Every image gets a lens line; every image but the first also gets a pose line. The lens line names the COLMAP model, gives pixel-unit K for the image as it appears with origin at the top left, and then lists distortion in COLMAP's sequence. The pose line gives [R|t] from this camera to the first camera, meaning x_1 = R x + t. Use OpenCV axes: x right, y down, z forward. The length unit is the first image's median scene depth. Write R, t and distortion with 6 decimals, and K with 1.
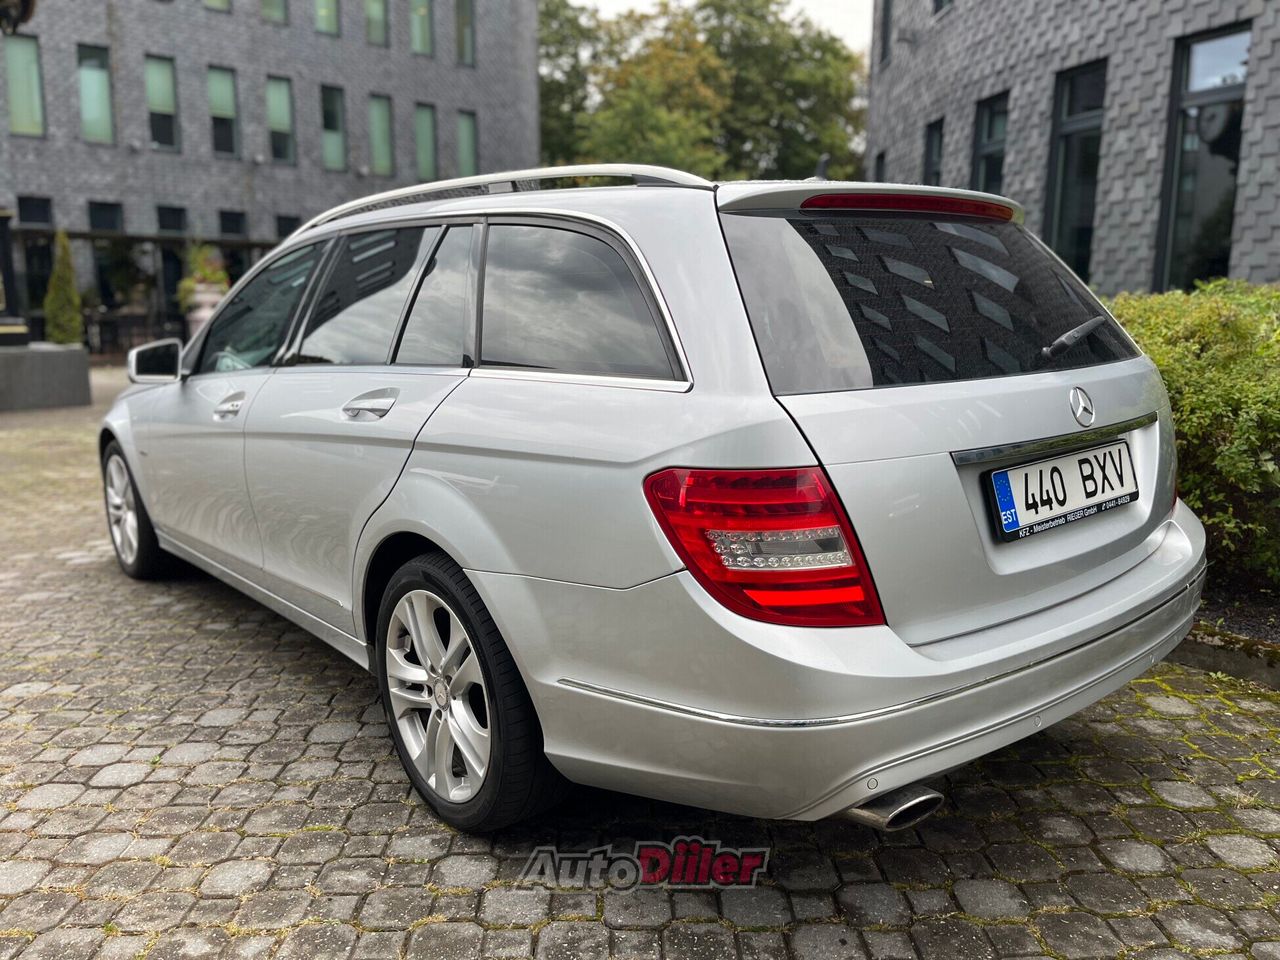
lens RADIAL K [[974.1, 0, 636.8], [0, 974.1, 484.5], [0, 0, 1]] dist [0.069376, -0.103803]
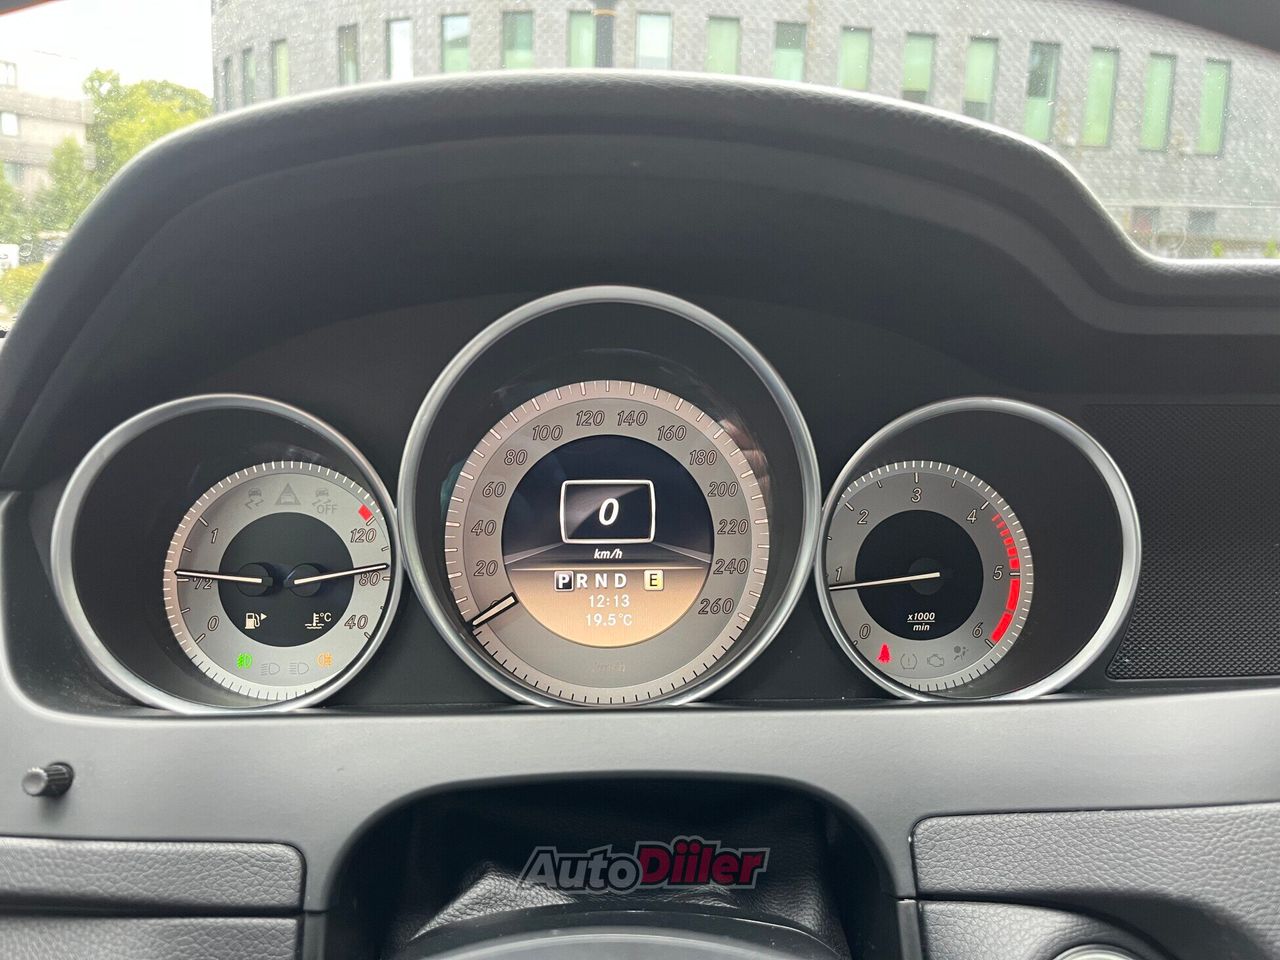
lens RADIAL K [[1012.0, 0, 631.6], [0, 1012.0, 479.0], [0, 0, 1]] dist [0.003788, -0.041929]
pose [[0.793693, 0.129443, -0.594387, -0.092571], [-0.136996, 0.990033, 0.032673, -0.050636], [0.592692, 0.055497, 0.803515, 0.353137]]
